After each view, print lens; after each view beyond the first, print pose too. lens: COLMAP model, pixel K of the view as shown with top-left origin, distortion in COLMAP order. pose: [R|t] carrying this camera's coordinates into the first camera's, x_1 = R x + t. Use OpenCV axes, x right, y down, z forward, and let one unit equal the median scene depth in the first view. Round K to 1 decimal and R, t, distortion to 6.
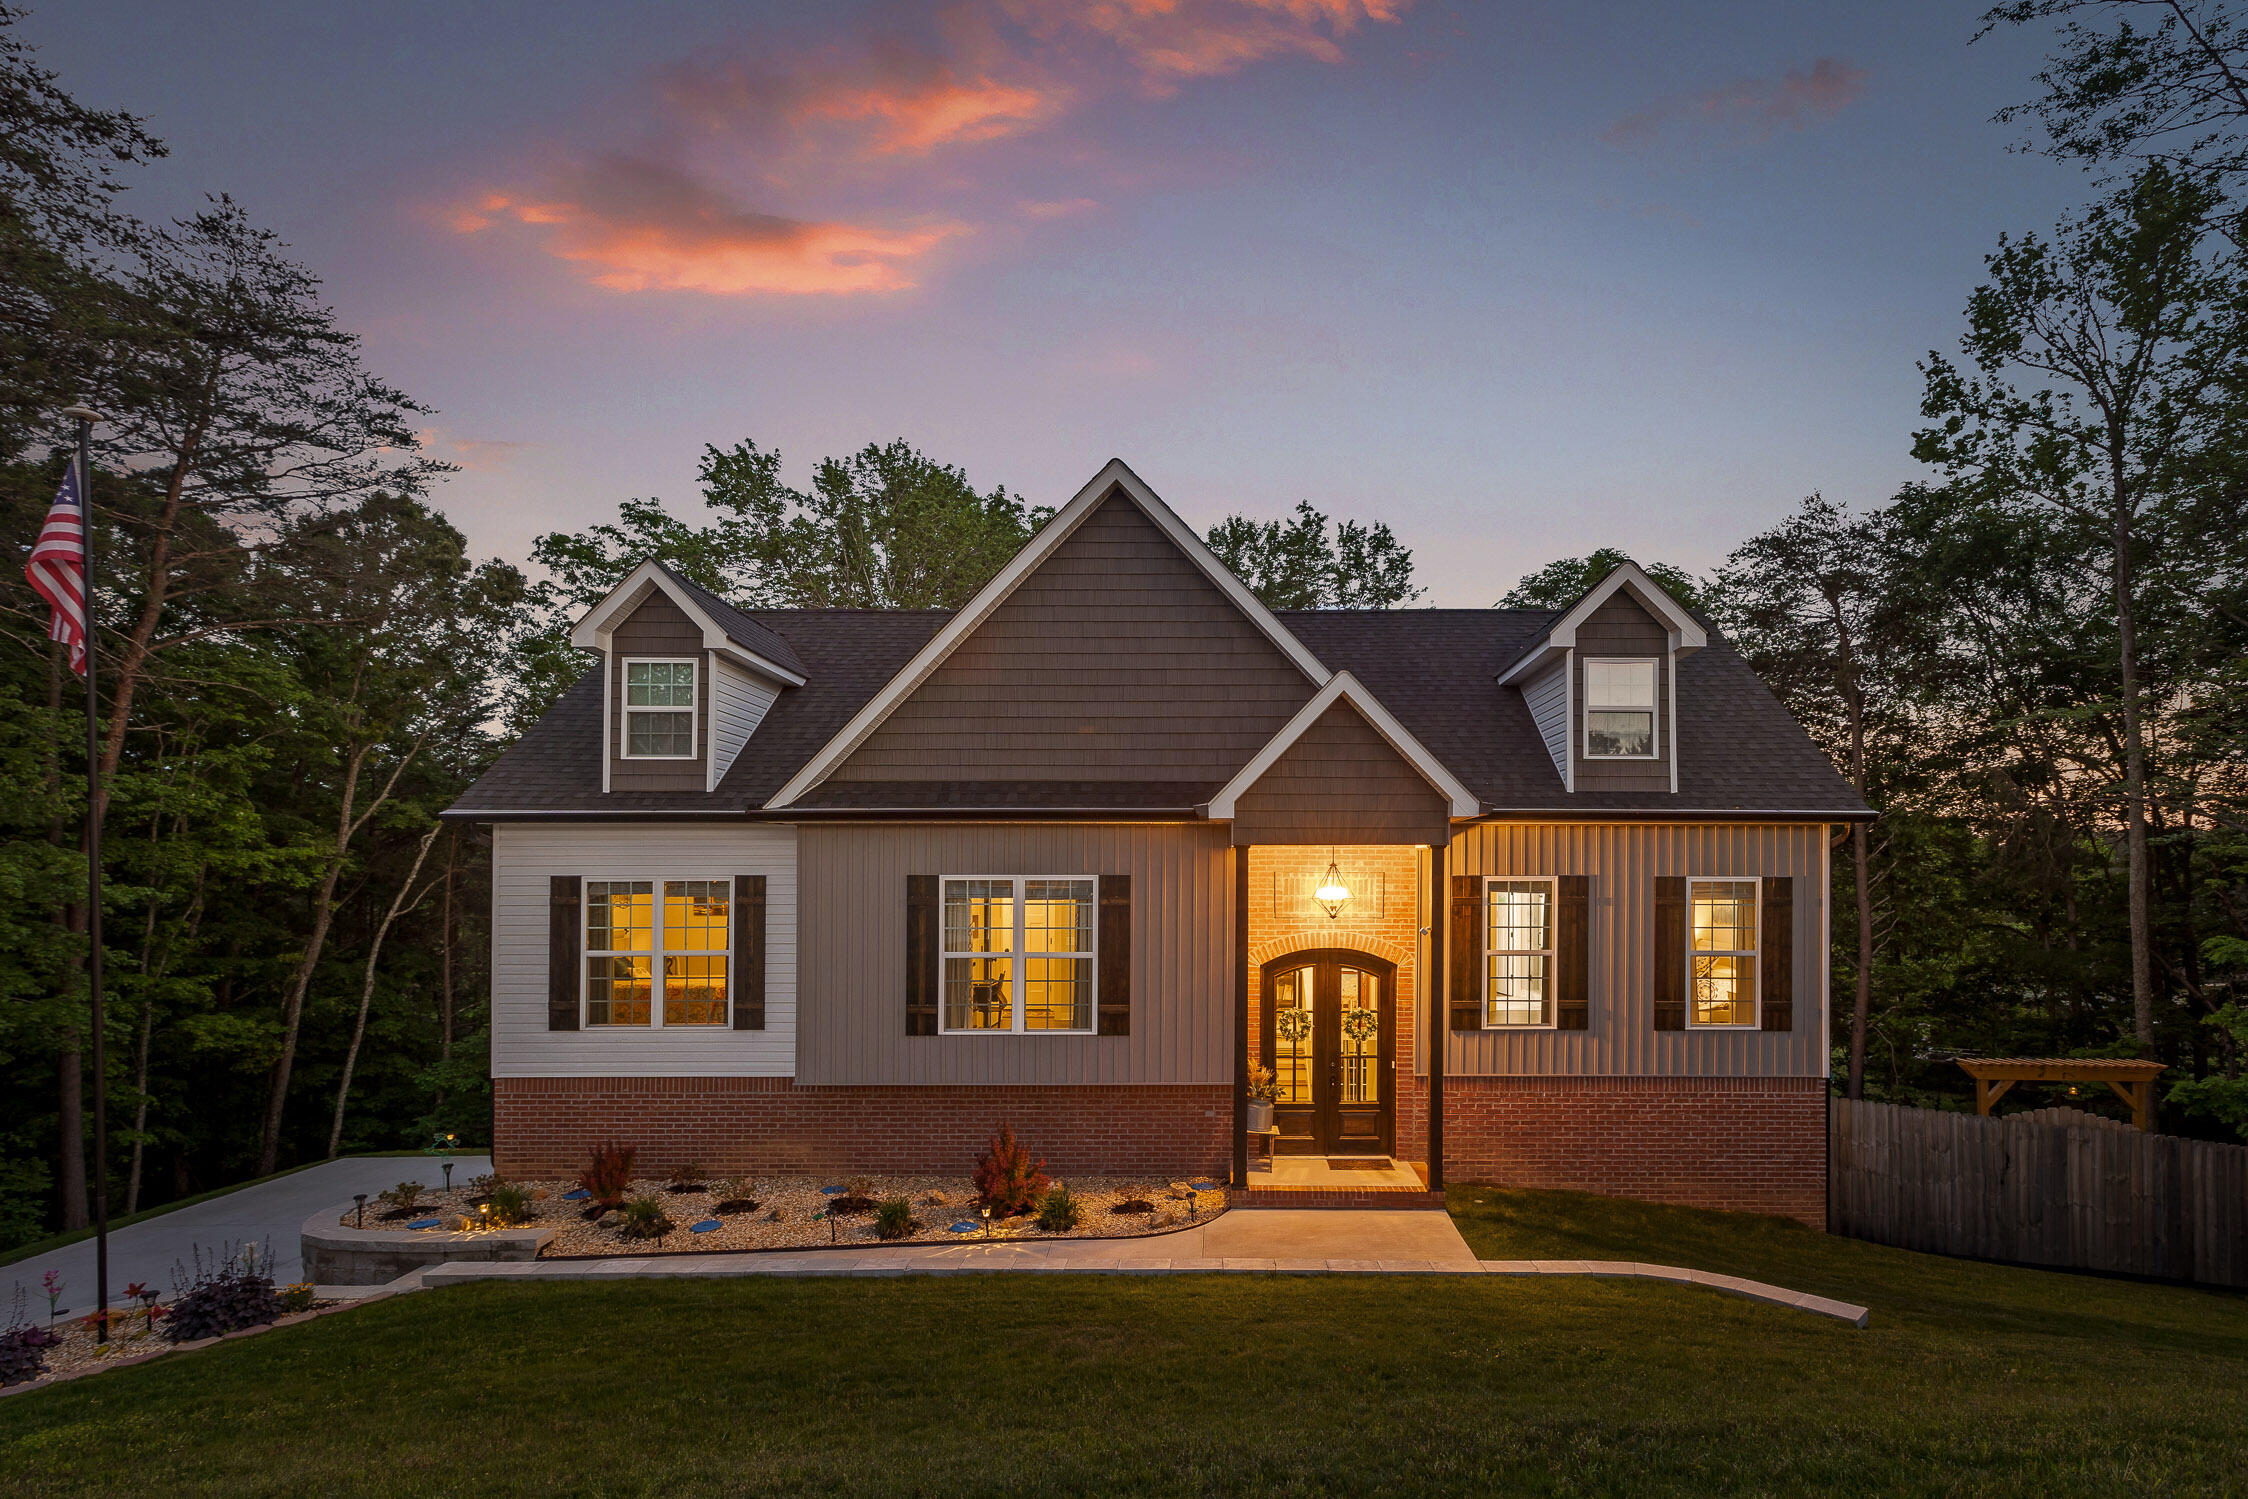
lens RADIAL K [[1057.5, 0, 1139.1], [0, 1057.5, 881.1], [0, 0, 1]] dist [-0.000605, -0.000435]
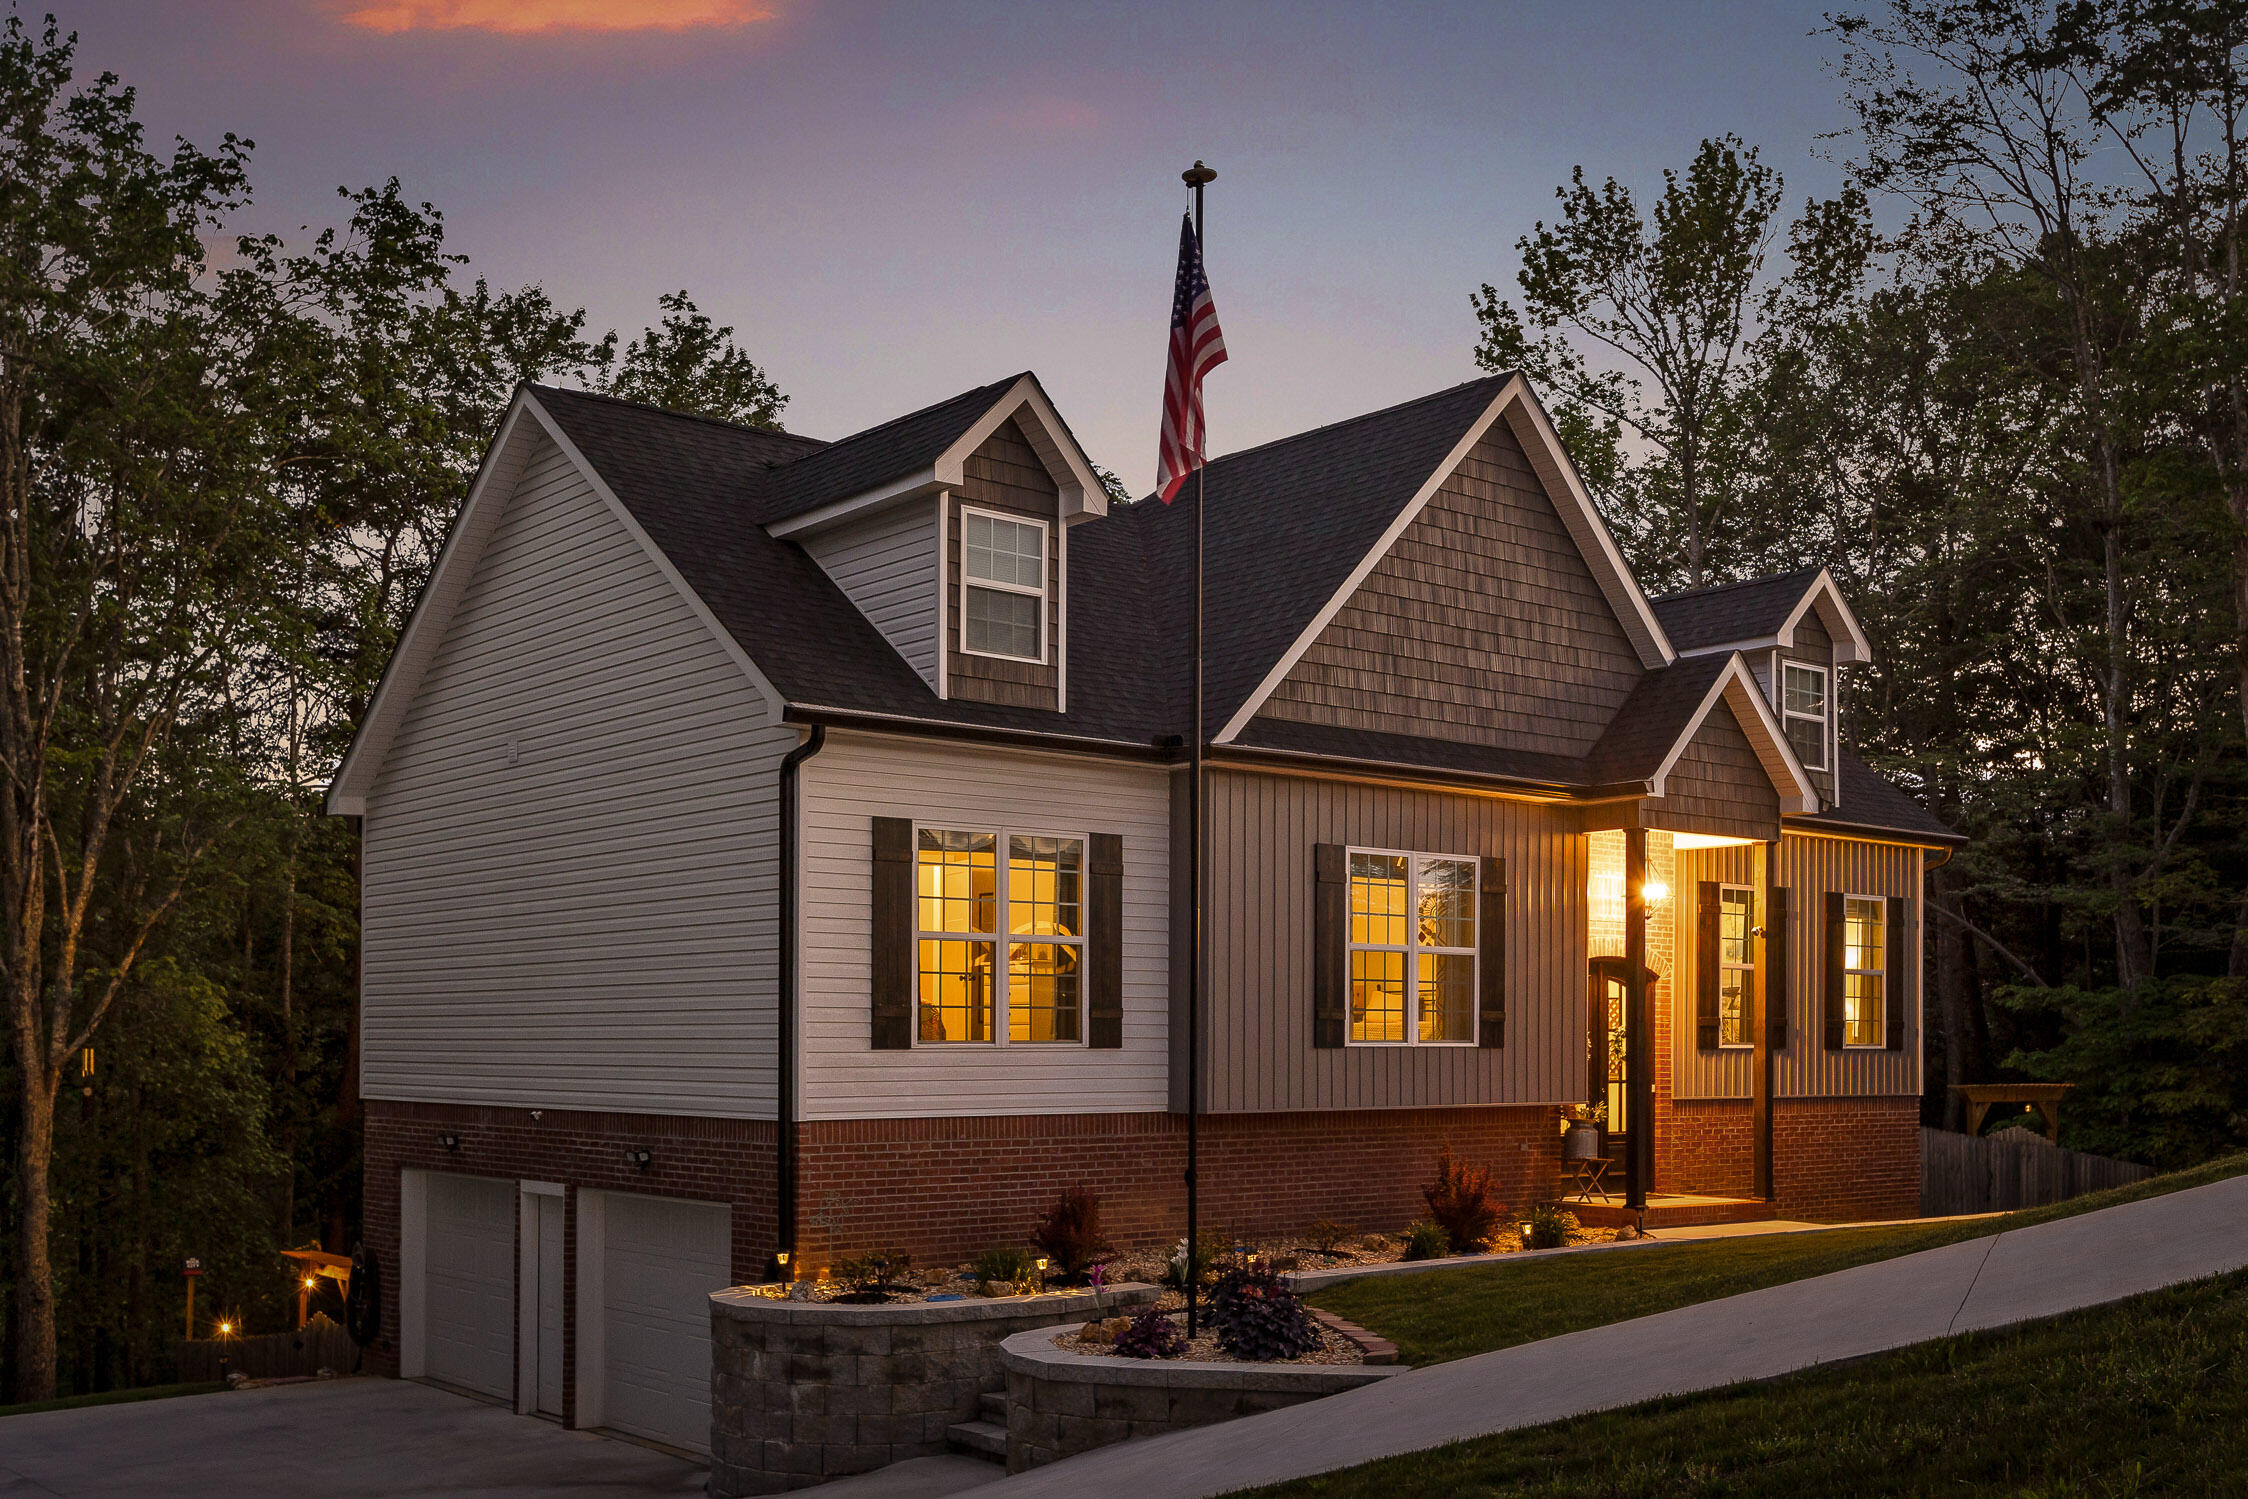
lens RADIAL K [[2178.0, 0, 1004.1], [0, 2178.0, 1029.9], [0, 0, 1]] dist [-0.007356, 0.008778]
pose [[0.795125, 0.007490, 0.606400, -1.305118], [-0.007760, 0.999968, -0.002175, 0.130301], [-0.606396, -0.002976, 0.795157, -0.136188]]
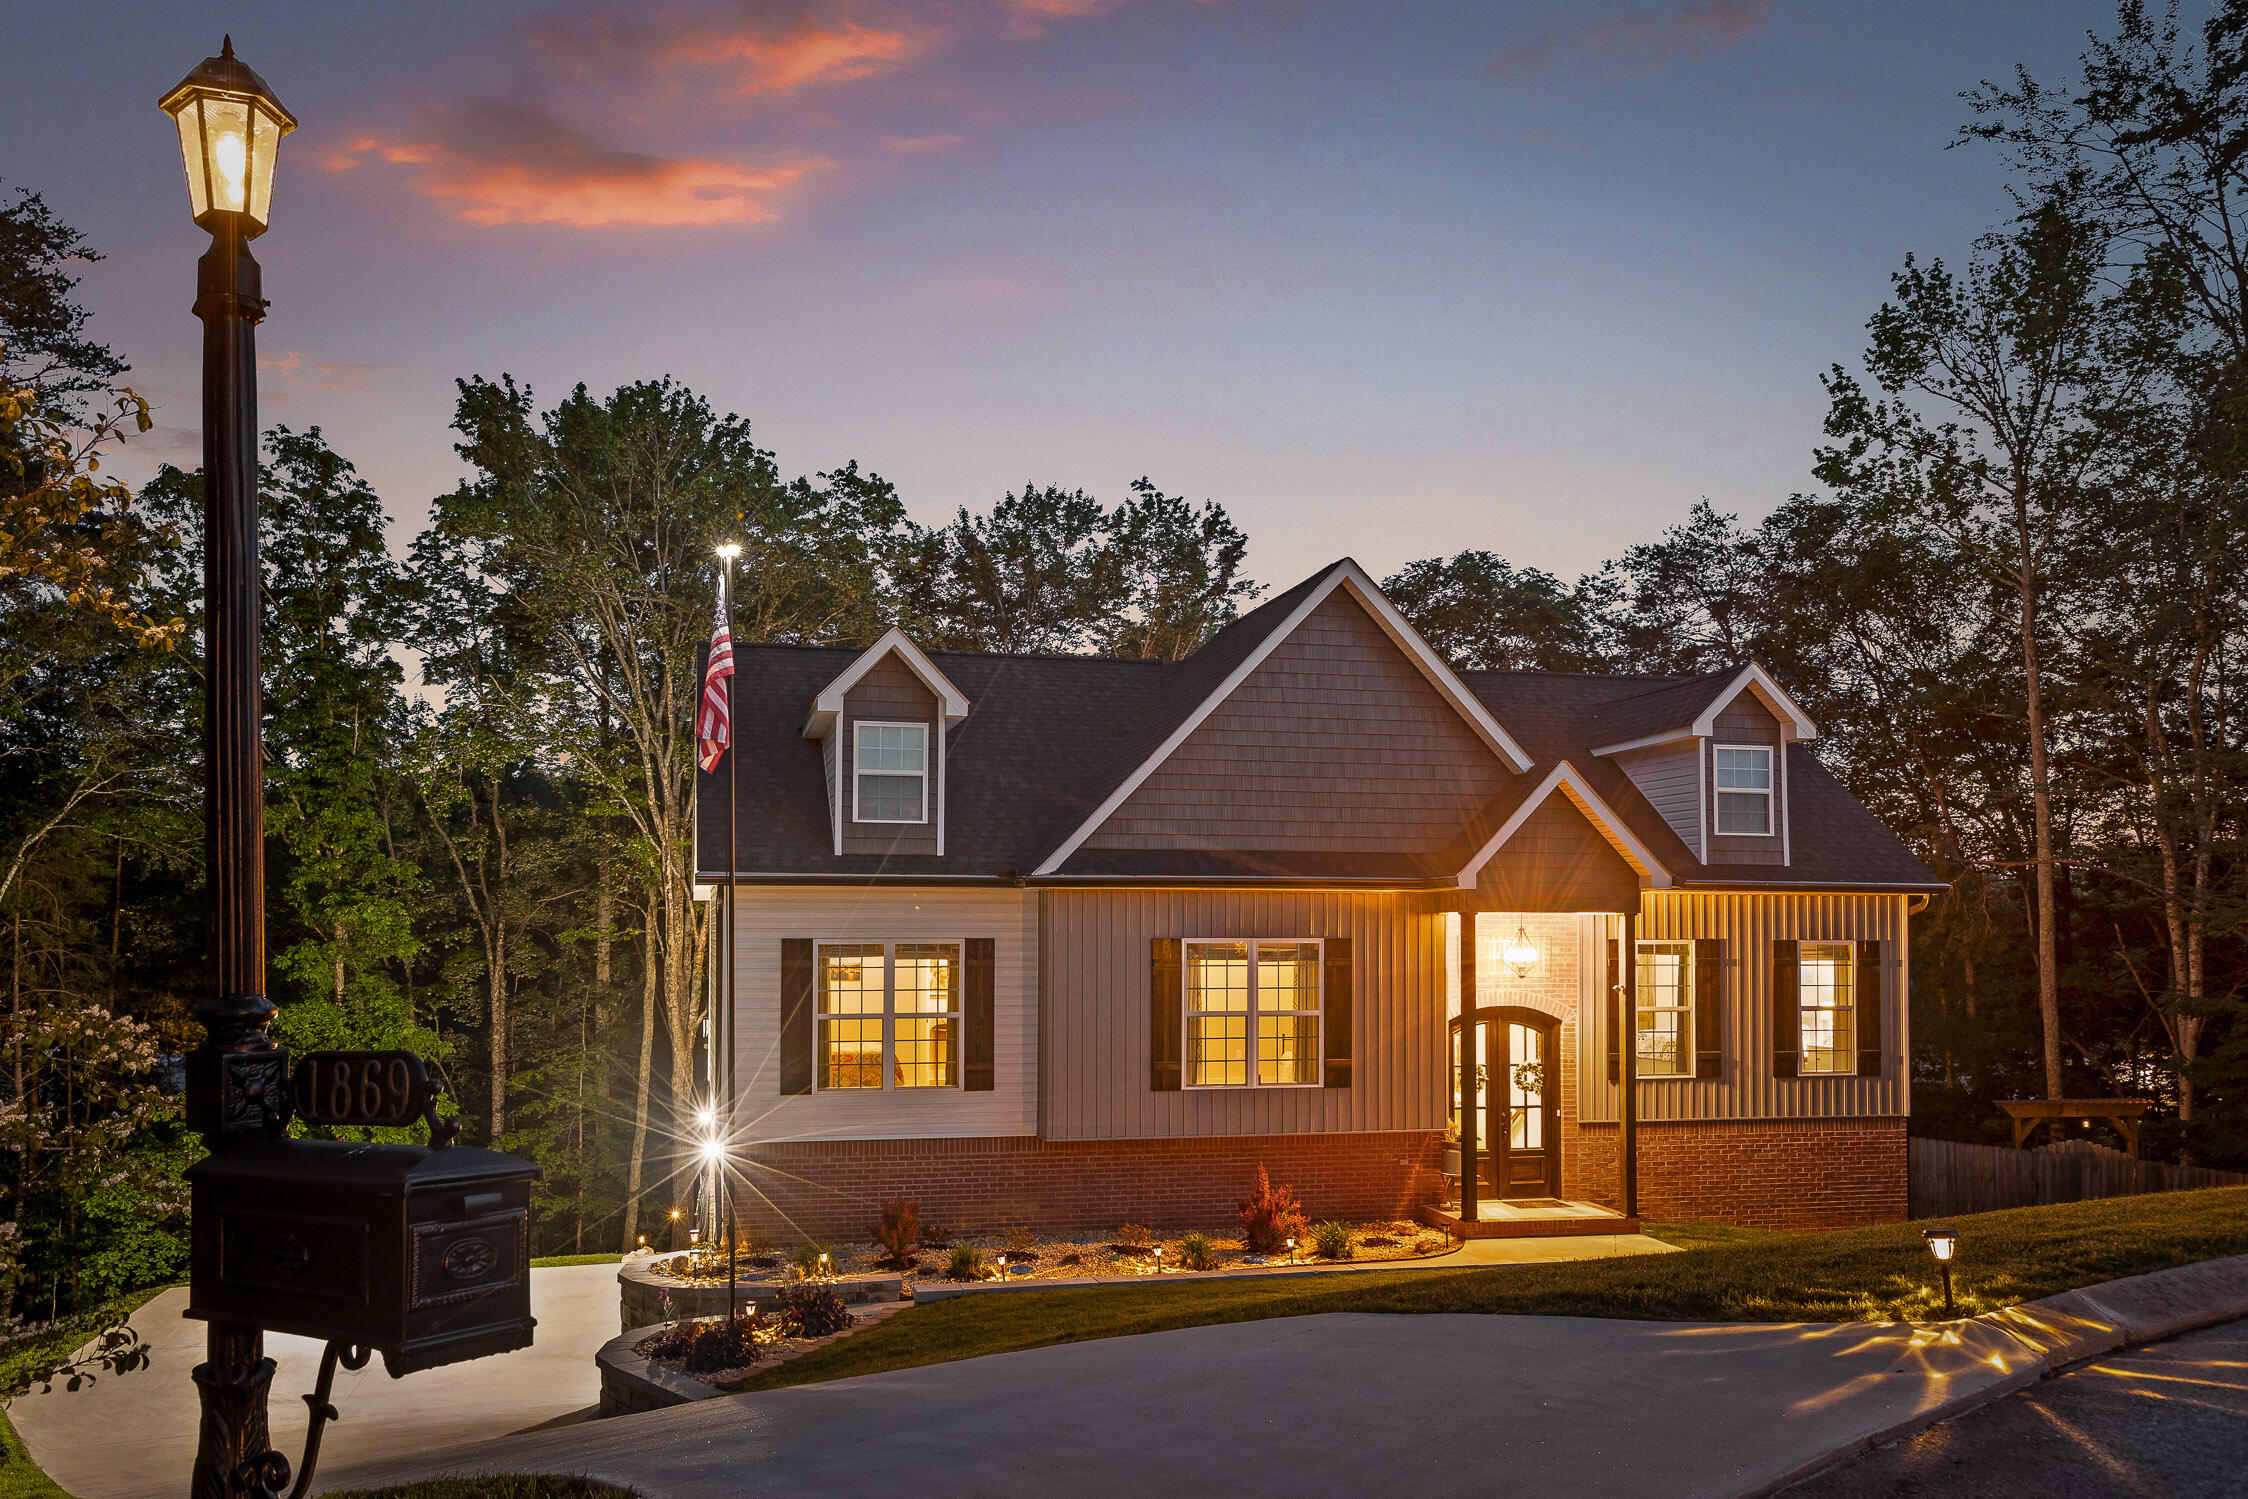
lens RADIAL K [[1550.4, 0, 944.0], [0, 1550.4, 907.9], [0, 0, 1]] dist [-0.002516, -0.003975]
pose [[0.983572, 0.004706, 0.180457, -0.662130], [-0.000863, 0.999771, -0.021365, -0.002767], [-0.180516, 0.020858, 0.983351, -0.452603]]
